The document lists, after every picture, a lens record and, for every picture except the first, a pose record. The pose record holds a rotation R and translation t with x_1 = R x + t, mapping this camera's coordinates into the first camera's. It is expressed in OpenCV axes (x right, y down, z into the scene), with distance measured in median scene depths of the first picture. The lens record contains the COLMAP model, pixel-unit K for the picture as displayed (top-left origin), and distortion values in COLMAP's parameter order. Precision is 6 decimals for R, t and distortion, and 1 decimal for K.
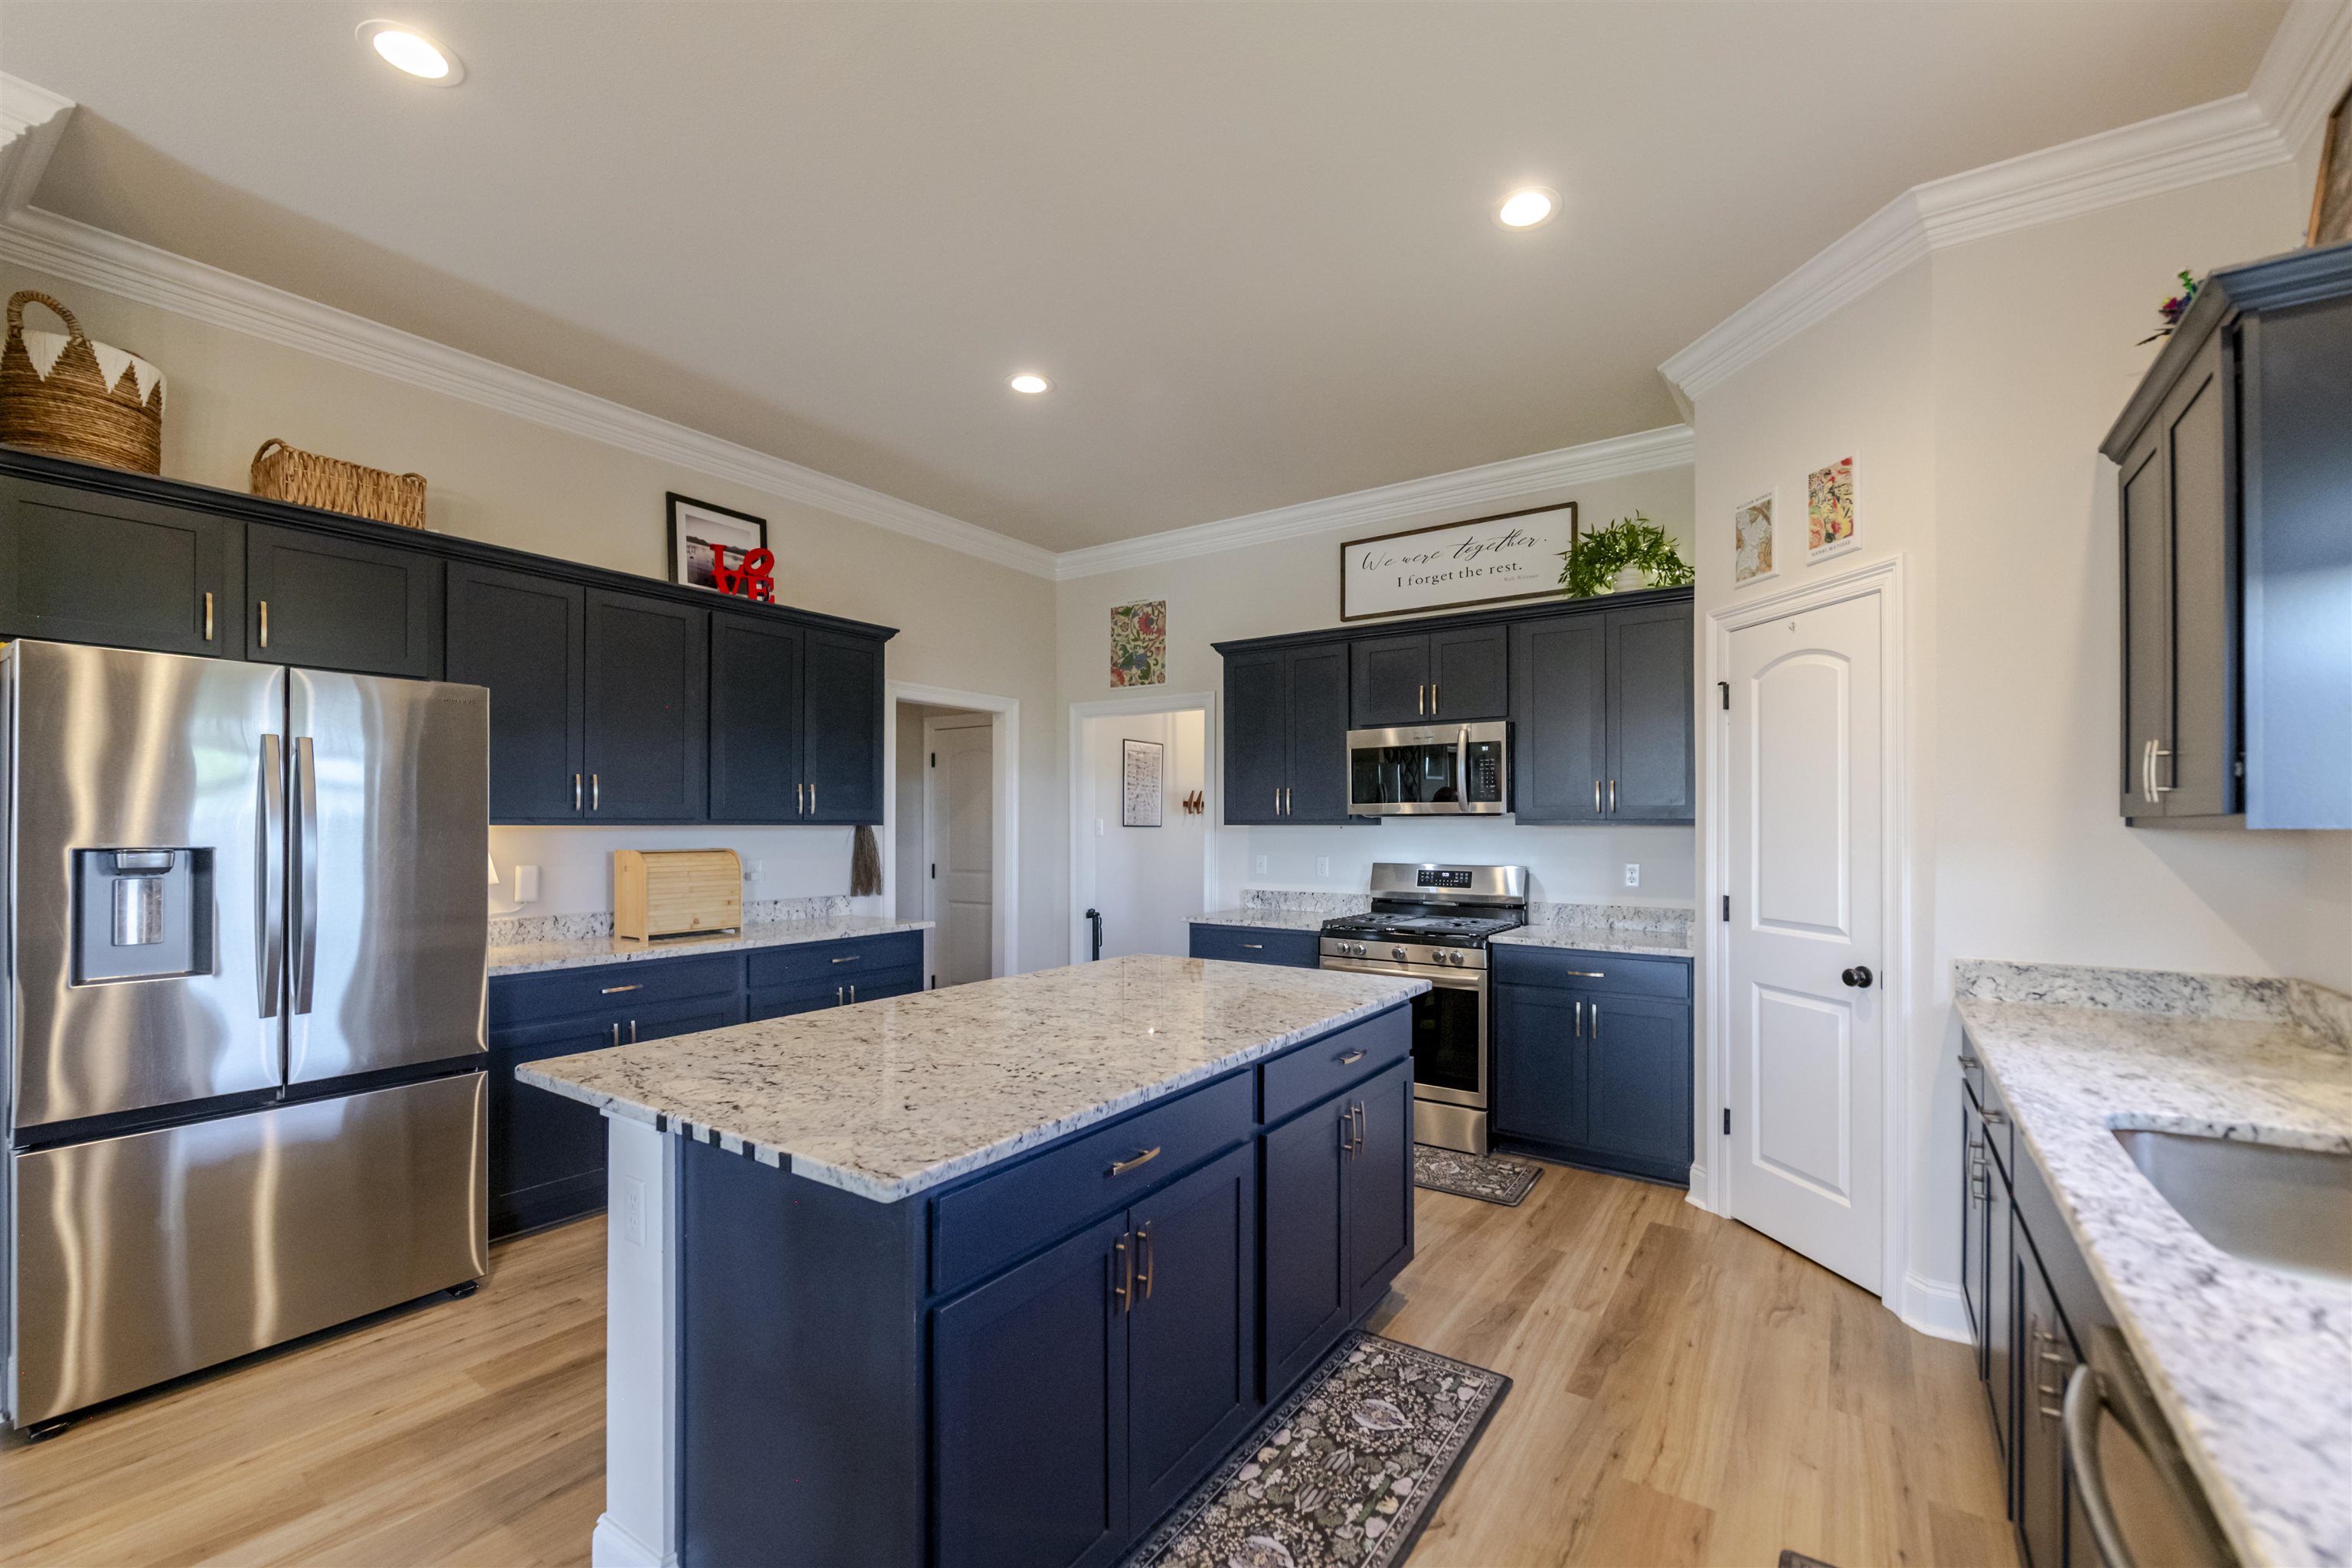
lens RADIAL K [[978.0, 0, 1171.5], [0, 978.0, 822.9], [0, 0, 1]] dist [0.000502, -0.005334]
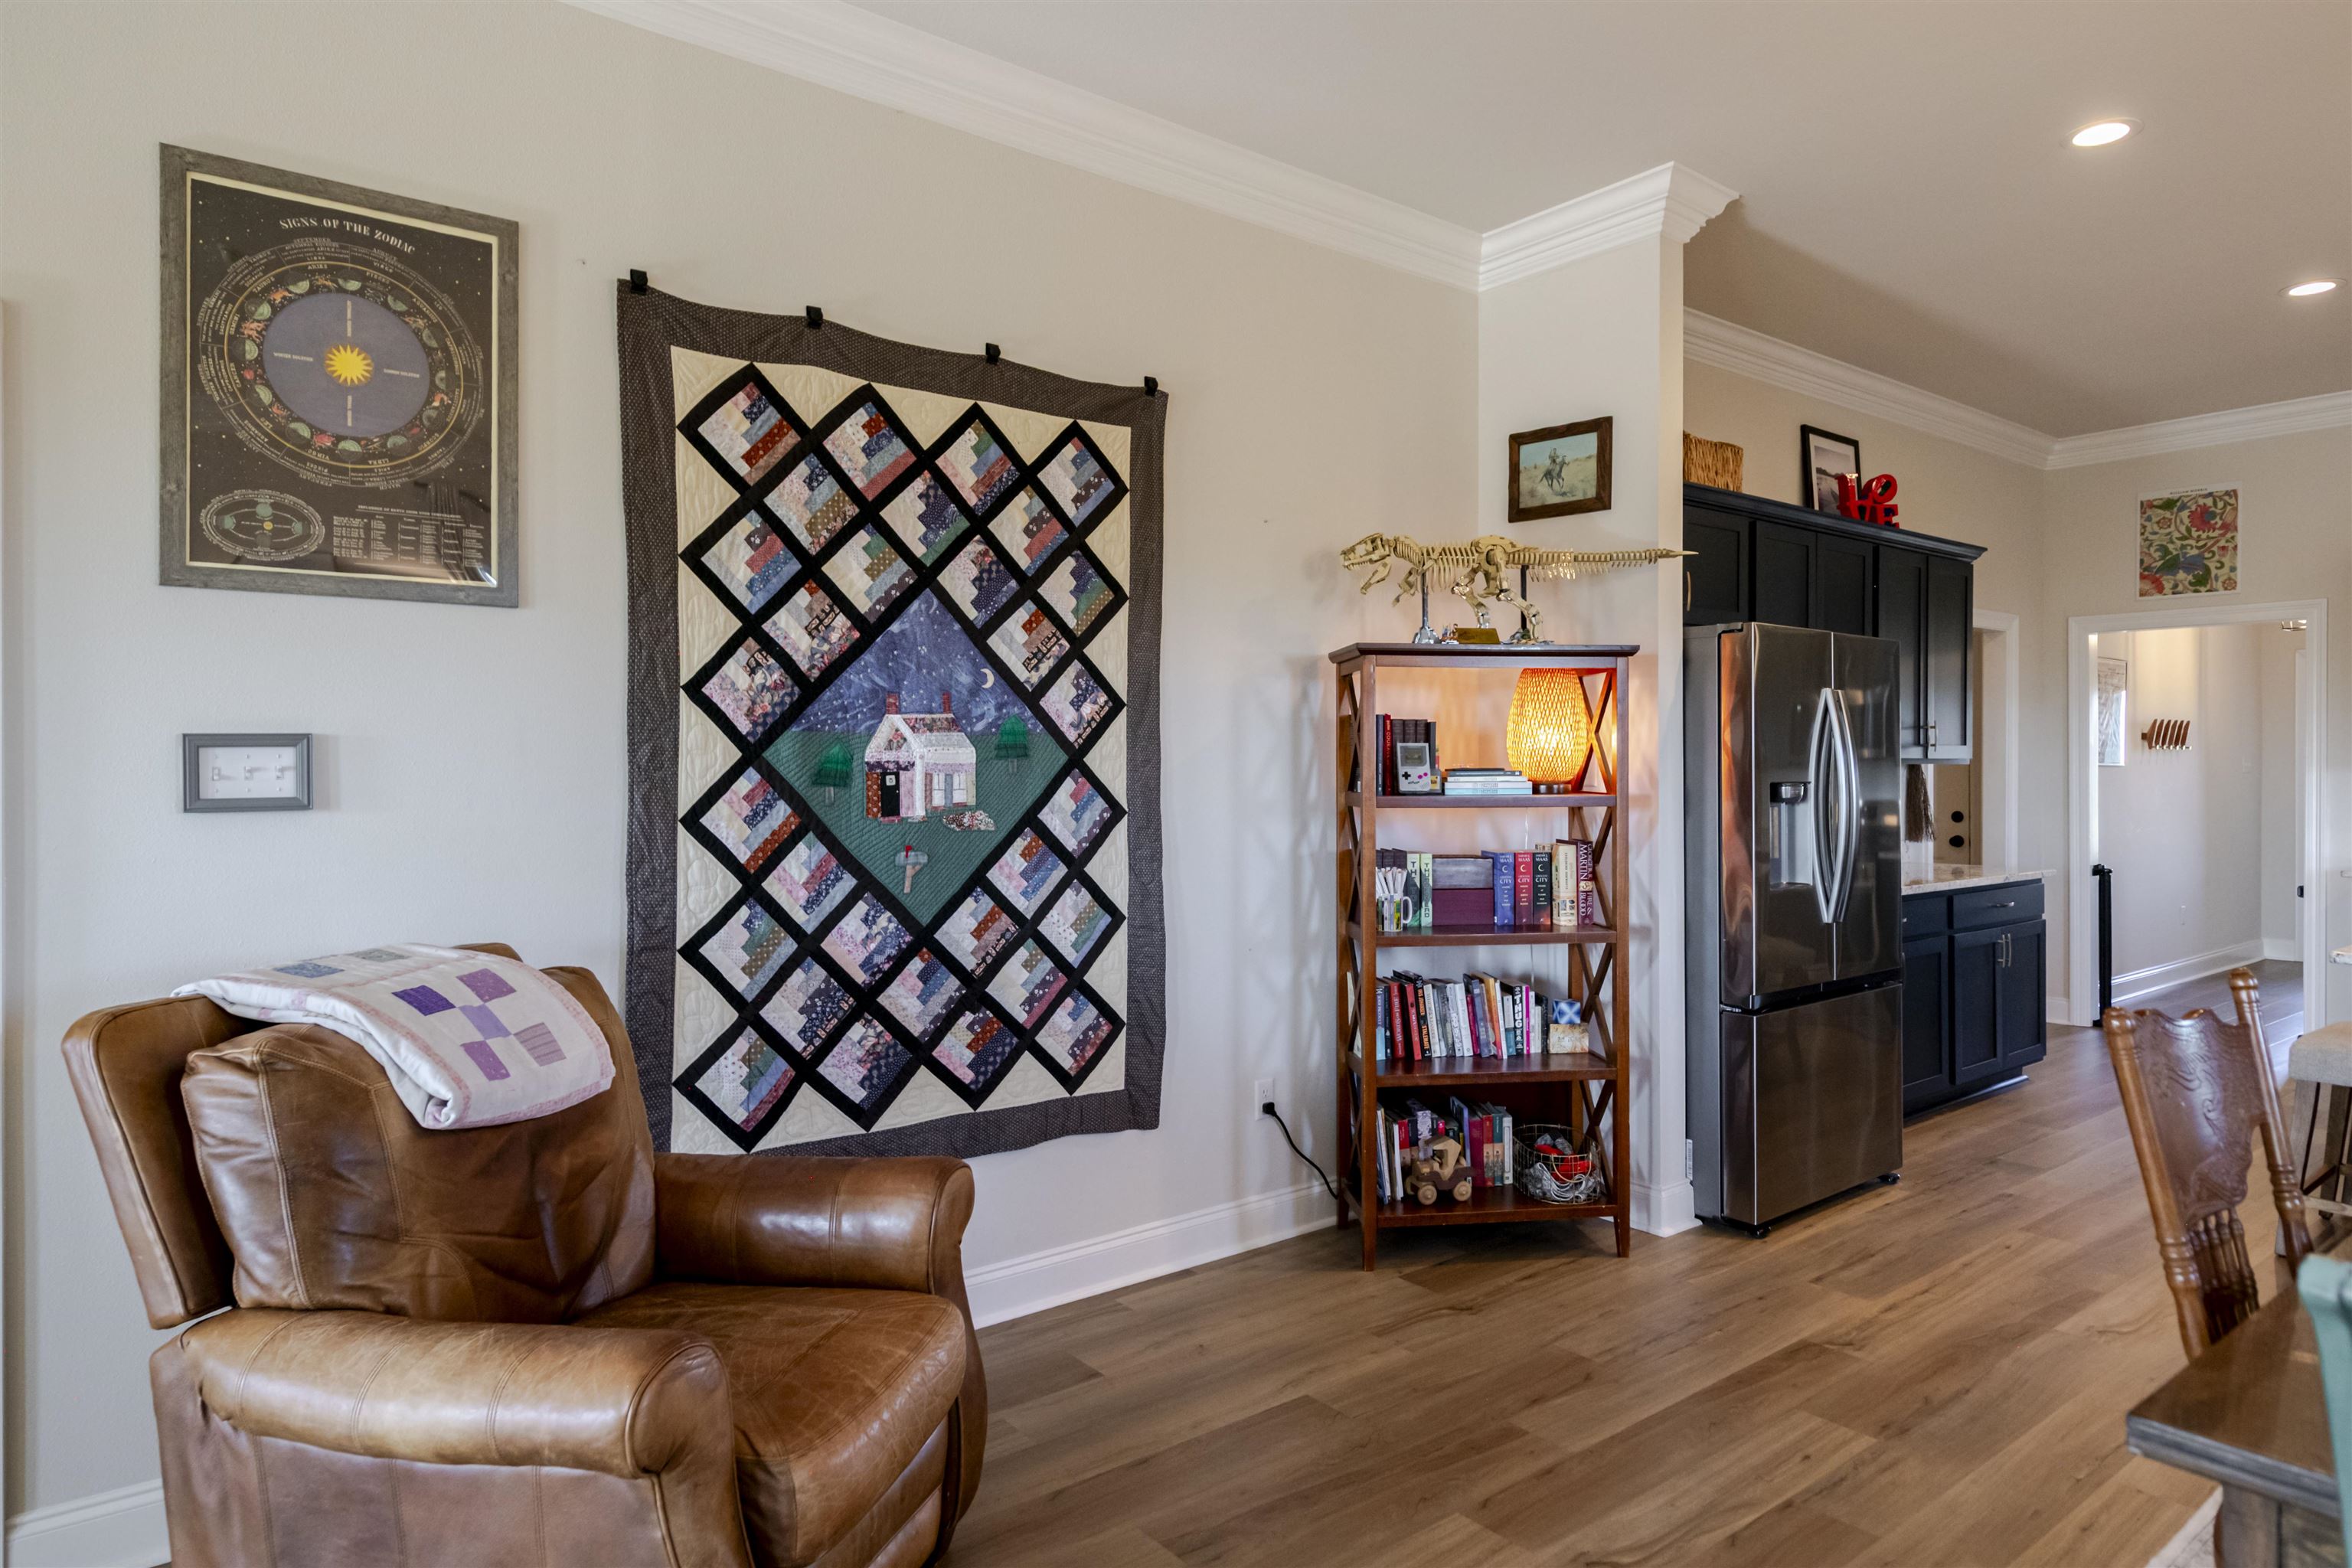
lens RADIAL K [[1396.4, 0, 1184.6], [0, 1396.4, 767.2], [0, 0, 1]] dist [0.000451, -0.001682]
pose [[0.954799, -0.002032, -0.297245, -0.635173], [0.003082, 0.999991, 0.003066, -0.000969], [0.297236, -0.003843, 0.954796, -0.481472]]
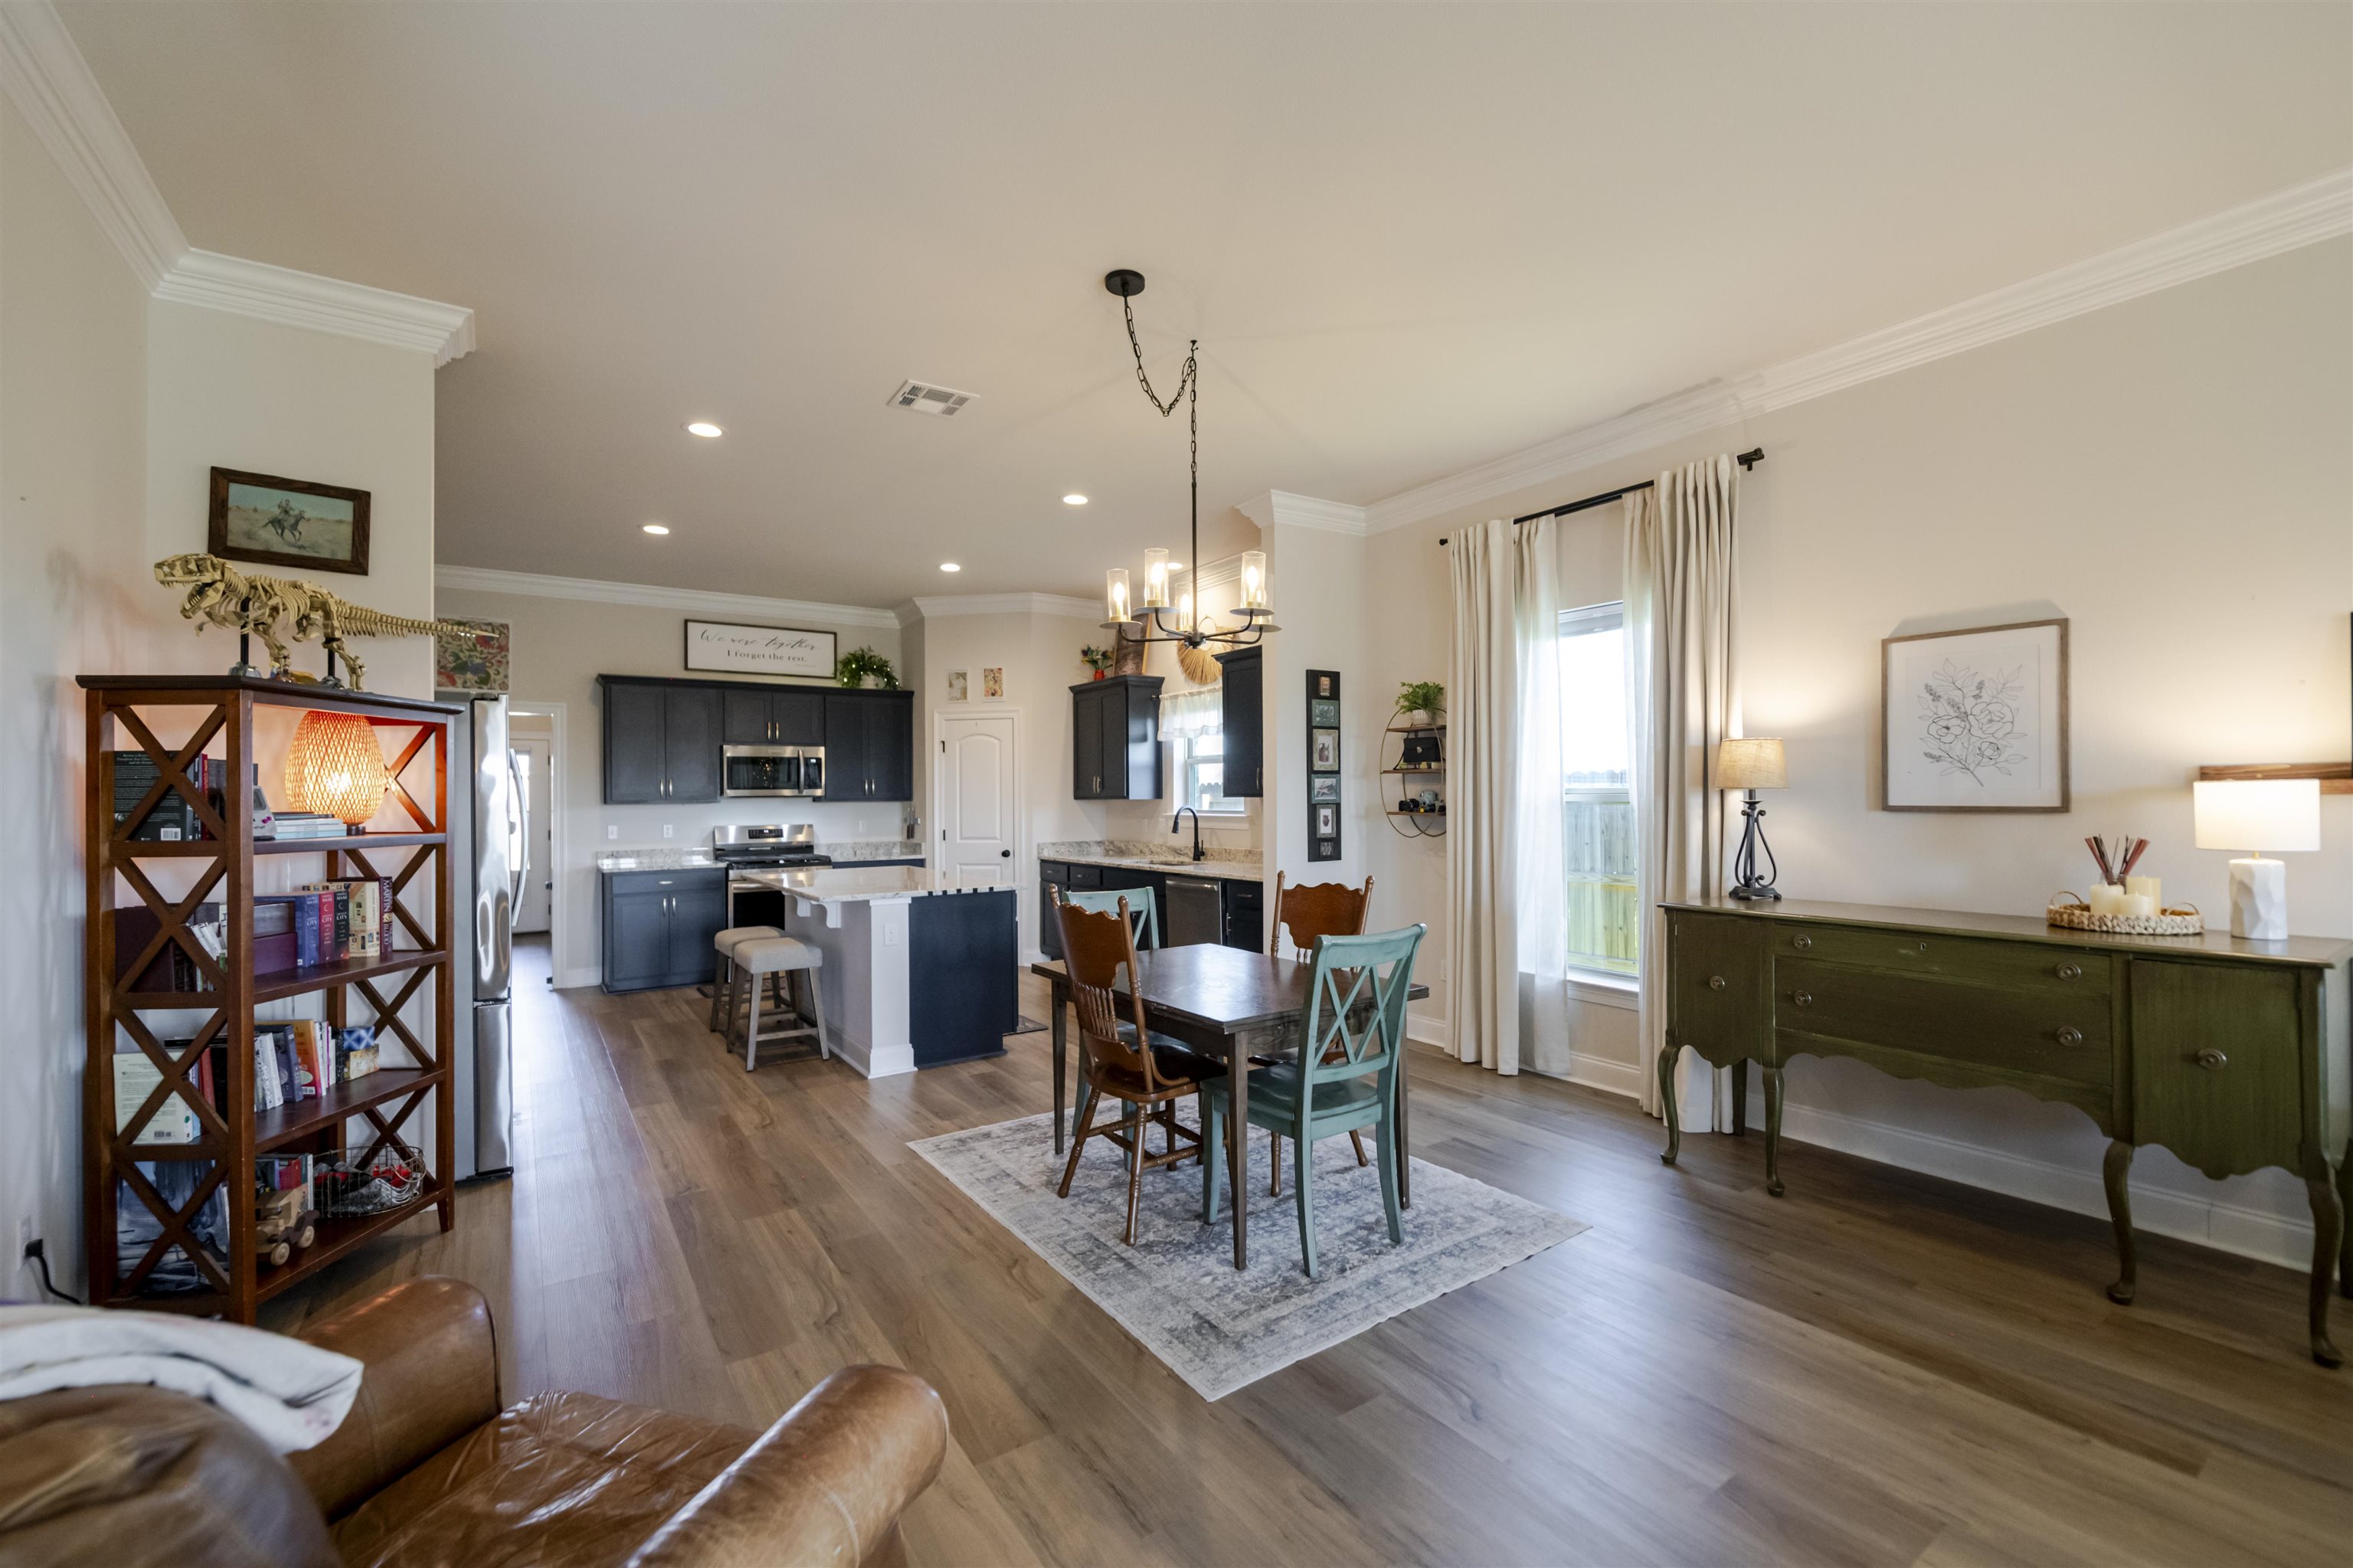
lens RADIAL K [[984.5, 0, 1228.3], [0, 984.5, 792.5], [0, 0, 1]] dist [0.000732, -0.000247]
pose [[0.323870, 0.000219, 0.946101, -1.130474], [0.009540, 0.999948, -0.003497, -0.001313], [-0.946053, 0.010159, 0.323851, -0.336192]]
